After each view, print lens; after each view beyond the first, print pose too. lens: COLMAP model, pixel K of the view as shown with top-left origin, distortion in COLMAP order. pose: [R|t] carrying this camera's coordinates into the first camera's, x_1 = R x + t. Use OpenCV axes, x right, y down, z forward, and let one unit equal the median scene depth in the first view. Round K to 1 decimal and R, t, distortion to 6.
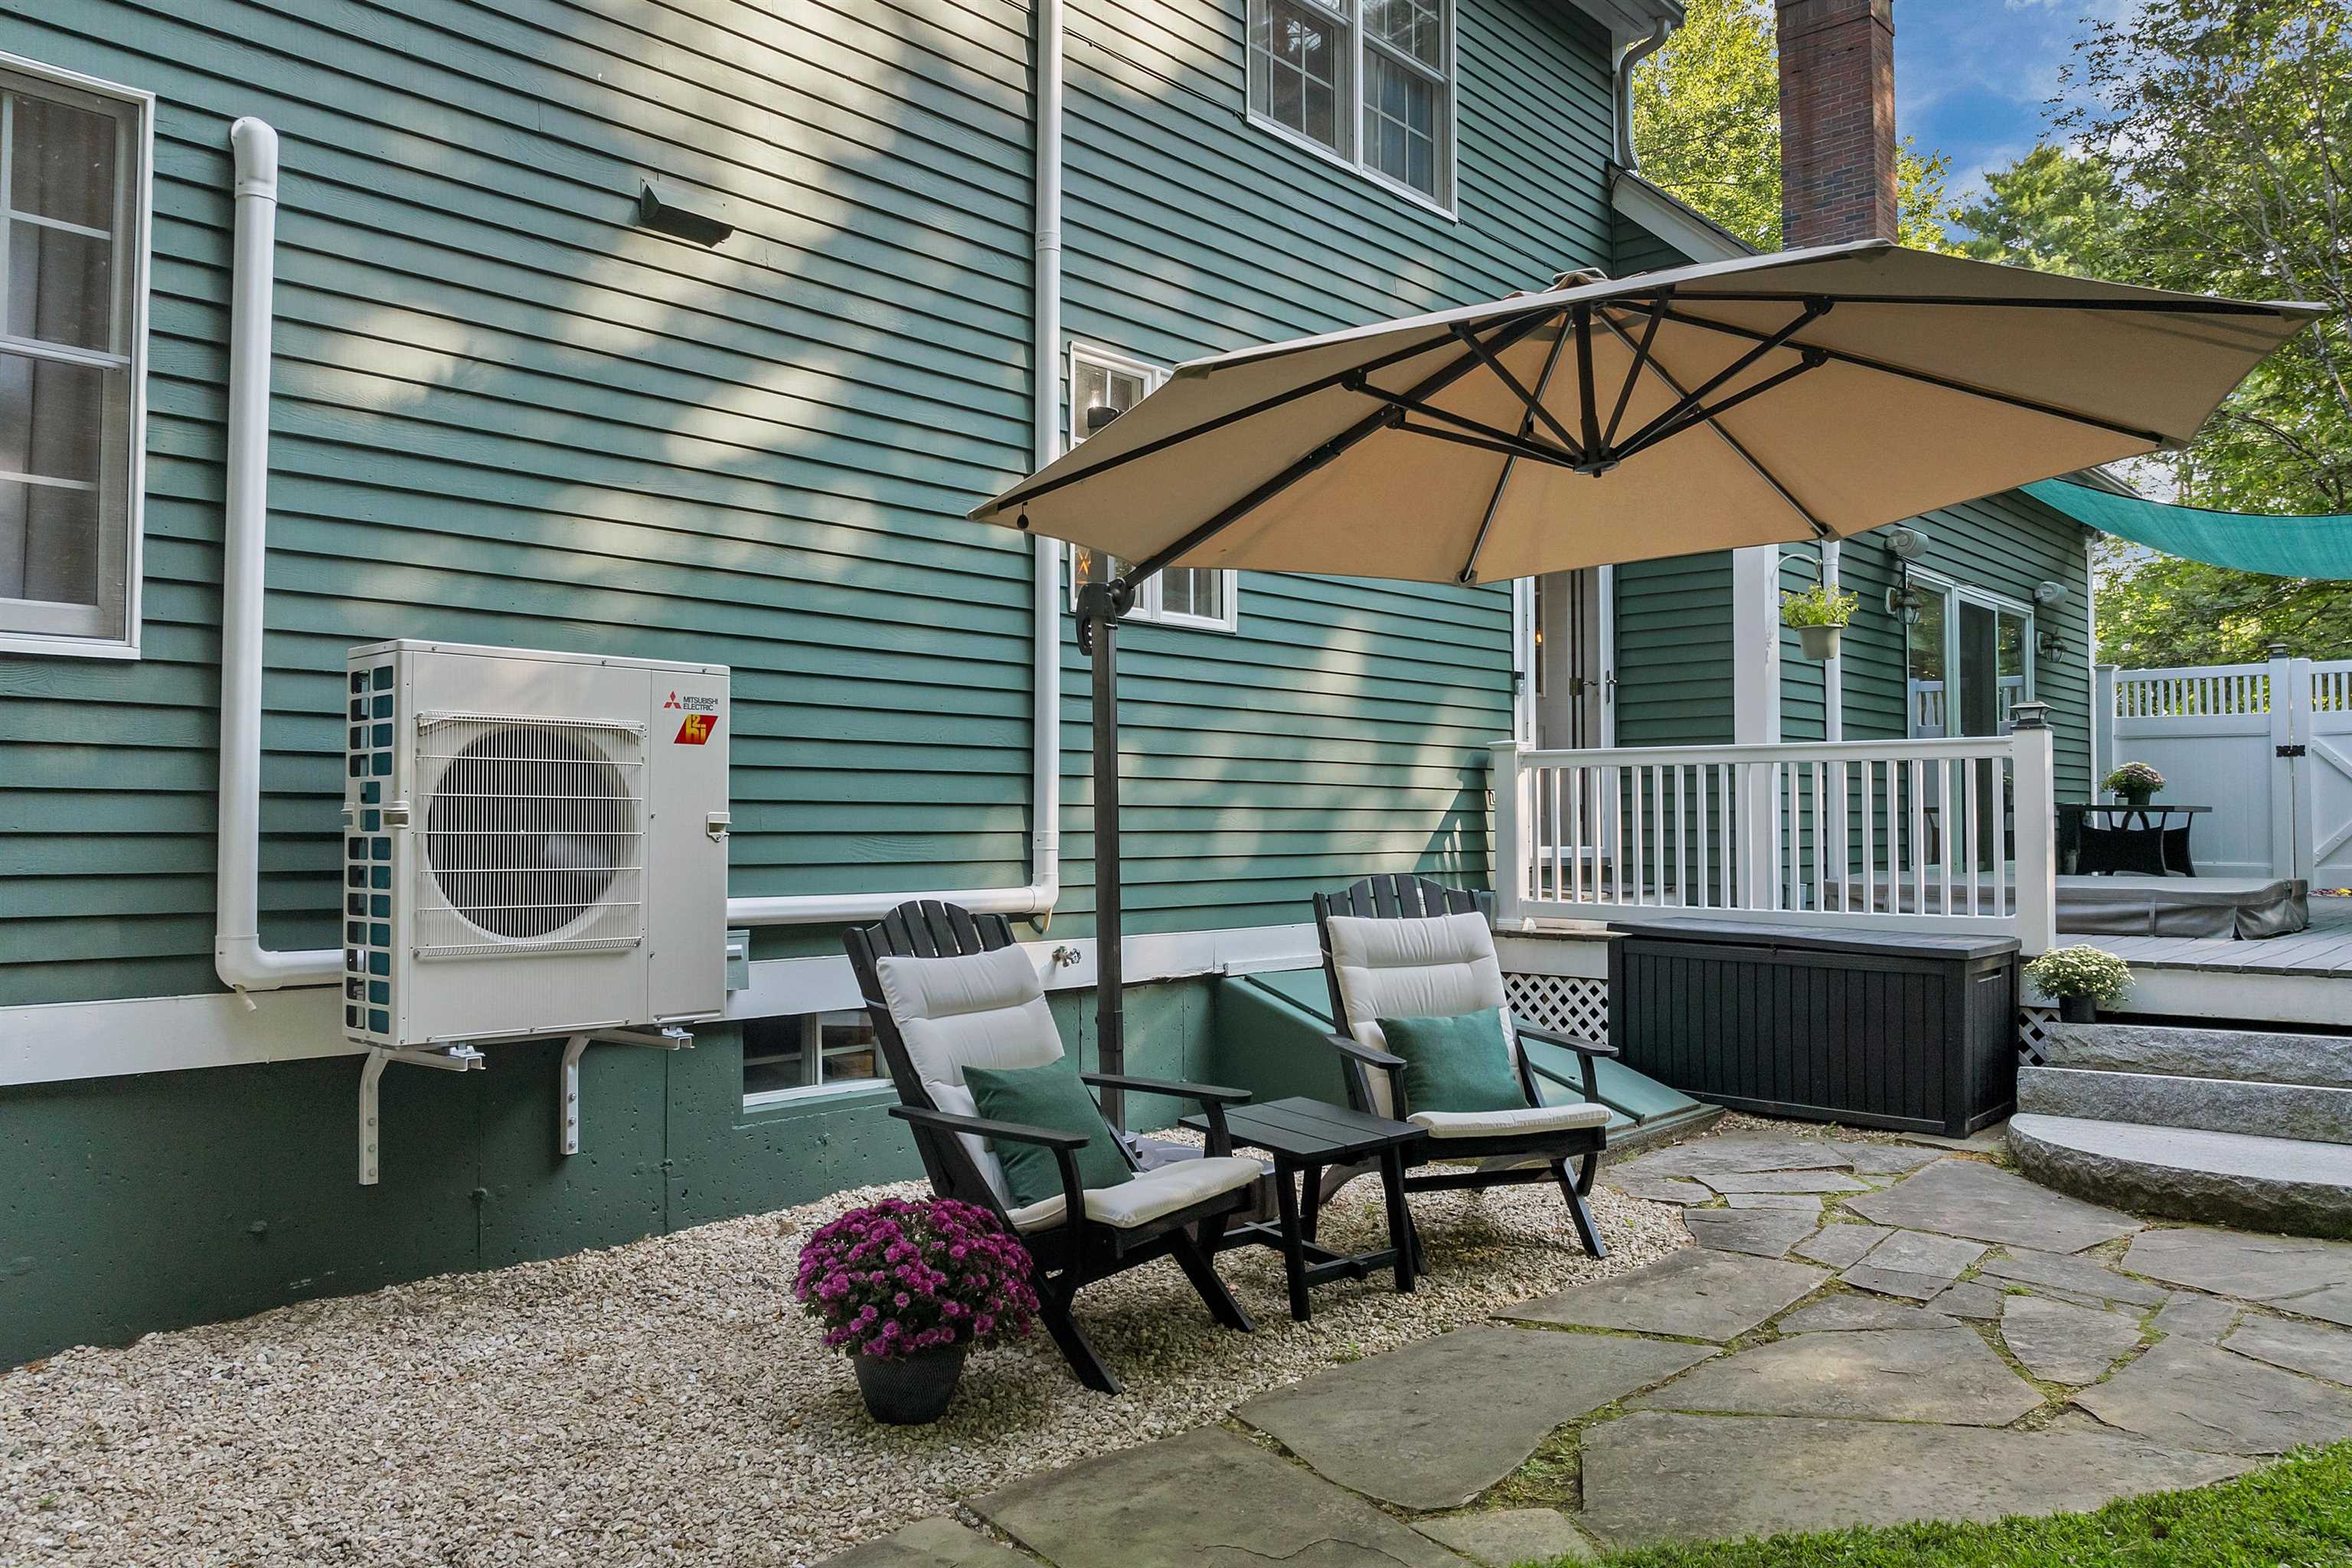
lens RADIAL K [[1654.6, 0, 1246.2], [0, 1654.6, 768.2], [0, 0, 1]] dist [-0.067819, 0.037166]
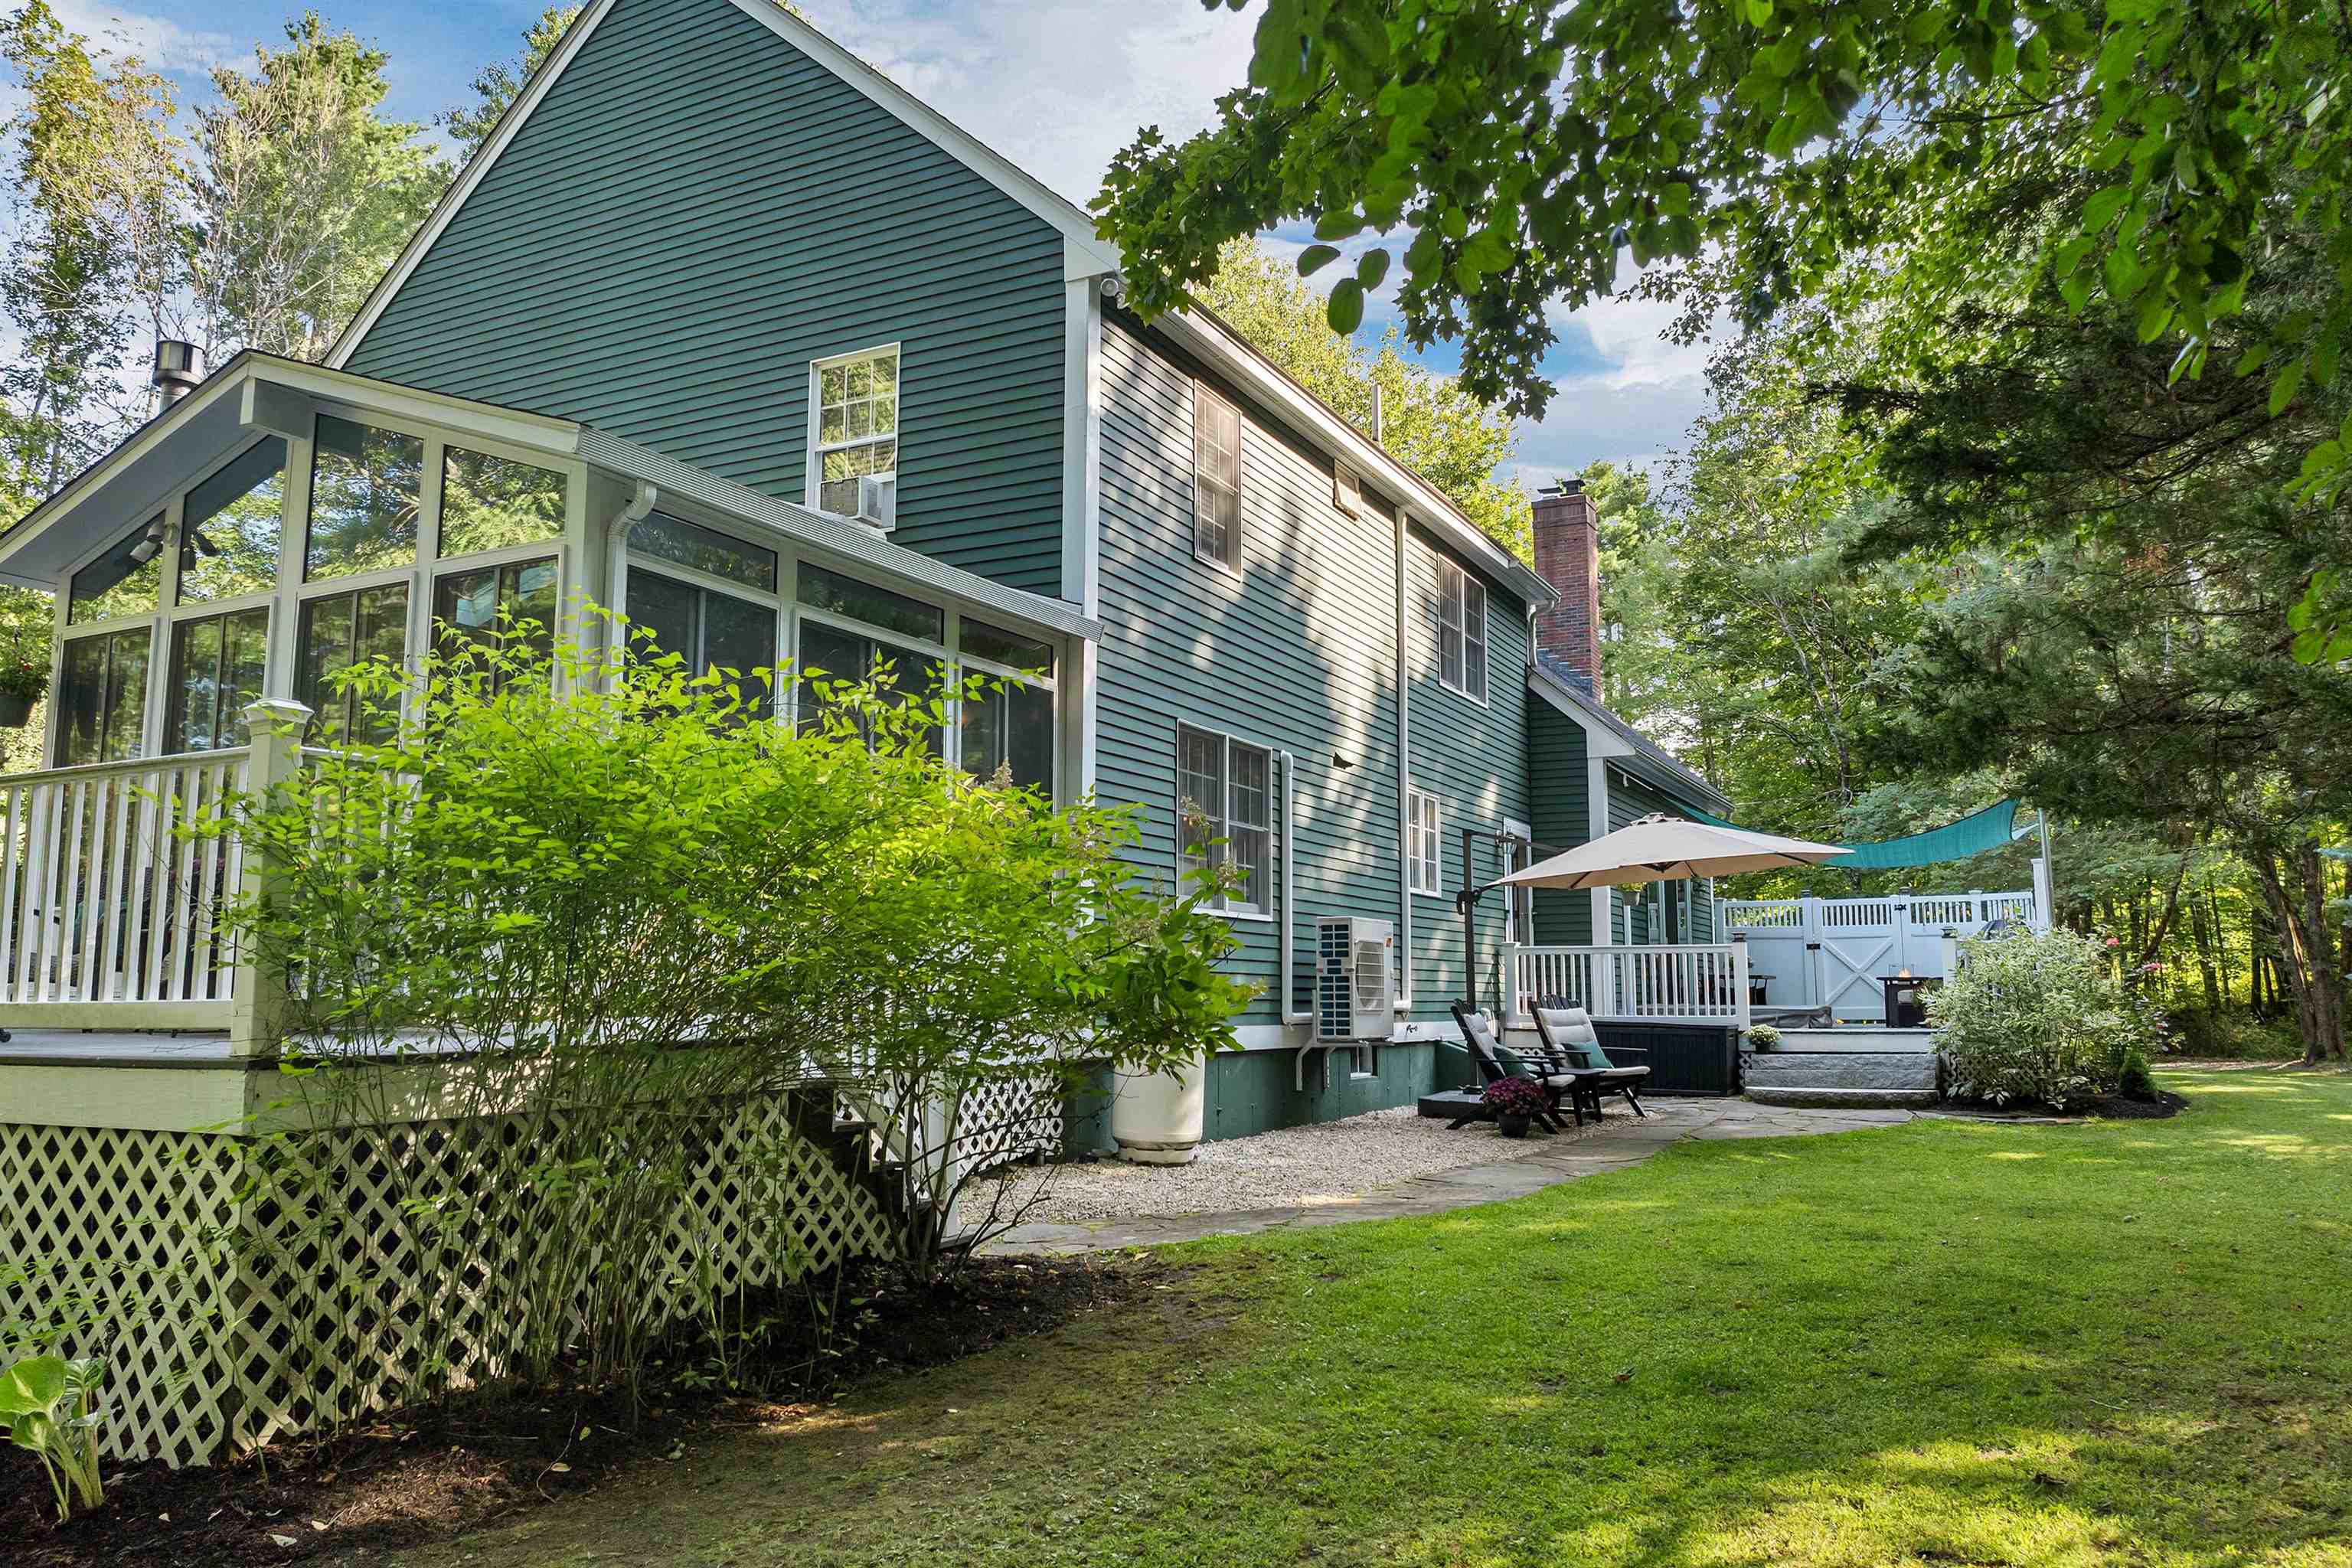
lens RADIAL K [[1699.7, 0, 1174.7], [0, 1699.7, 749.8], [0, 0, 1]] dist [-0.052173, 0.000285]
pose [[0.971527, 0.038933, 0.233707, -1.132330], [-0.012380, 0.993401, -0.114024, -0.011190], [-0.236604, 0.107884, 0.965598, -1.546828]]
